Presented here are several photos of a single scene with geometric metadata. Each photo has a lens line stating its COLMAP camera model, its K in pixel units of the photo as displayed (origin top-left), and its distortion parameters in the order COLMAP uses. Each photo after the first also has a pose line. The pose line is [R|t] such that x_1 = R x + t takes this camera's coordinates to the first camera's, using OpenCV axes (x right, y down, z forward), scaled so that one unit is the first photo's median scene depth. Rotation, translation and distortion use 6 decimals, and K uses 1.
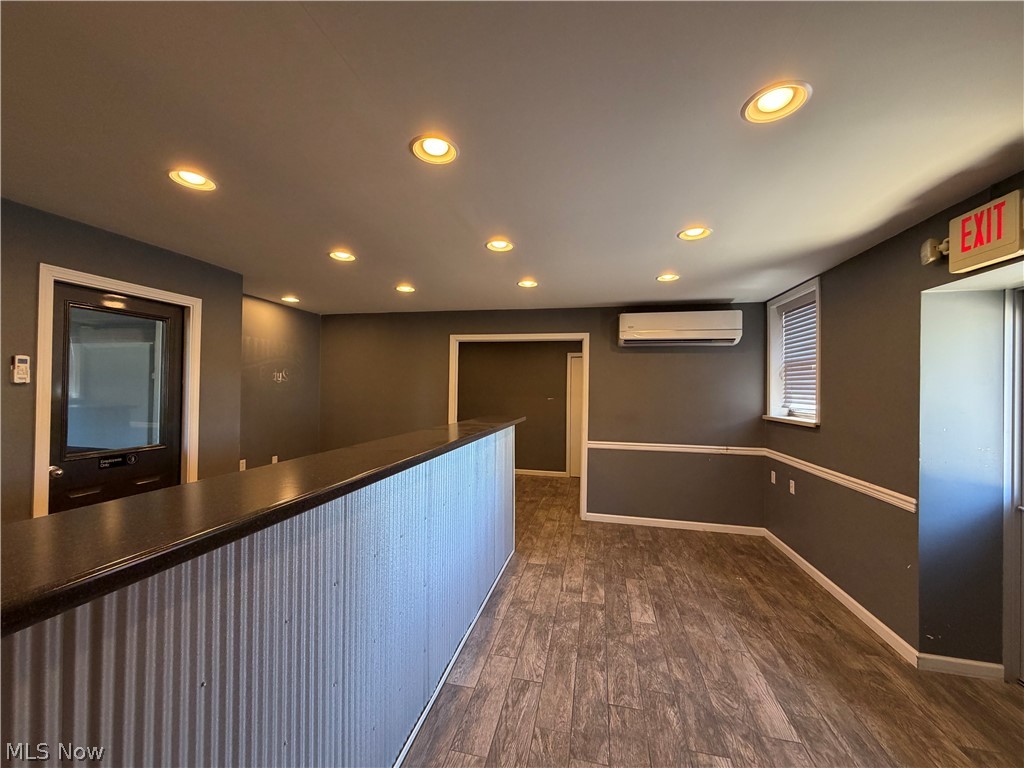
lens RADIAL K [[408.1, 0, 504.5], [0, 408.1, 386.9], [0, 0, 1]] dist [0.003312, 0.000377]
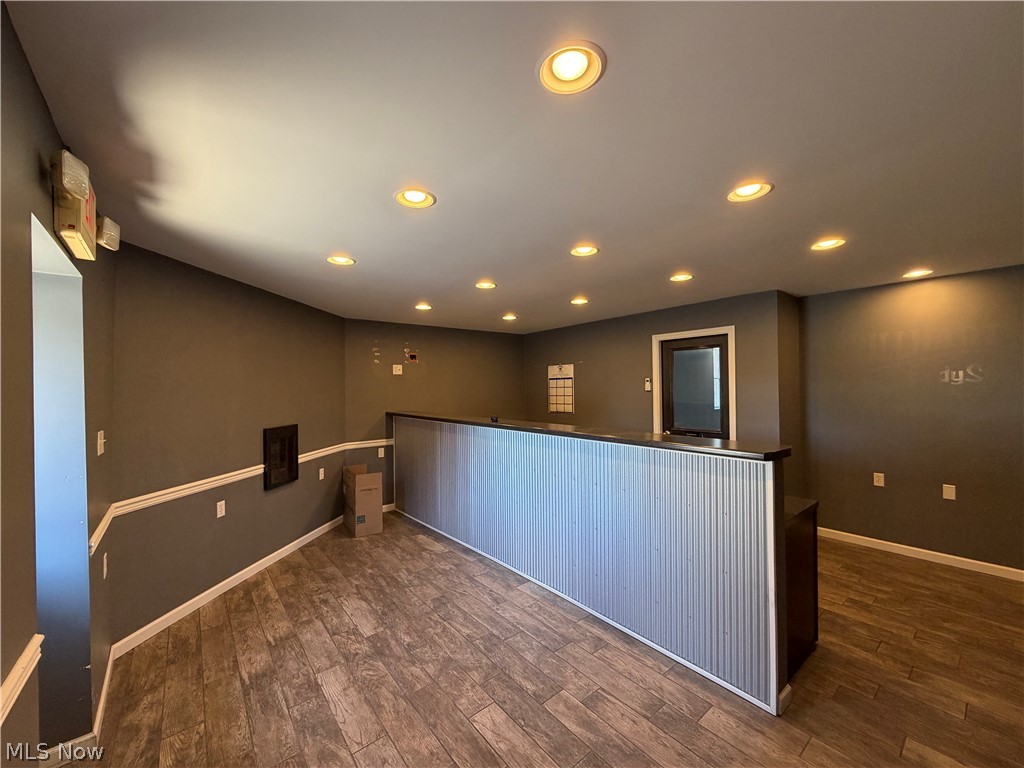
lens RADIAL K [[408.1, 0, 508.3], [0, 408.1, 388.4], [0, 0, 1]] dist [0.003312, 0.000377]
pose [[-0.622896, -0.004075, -0.782294, 0.899092], [0.007919, 0.999902, -0.011515, -0.002027], [0.782264, -0.013368, -0.622803, 1.512428]]
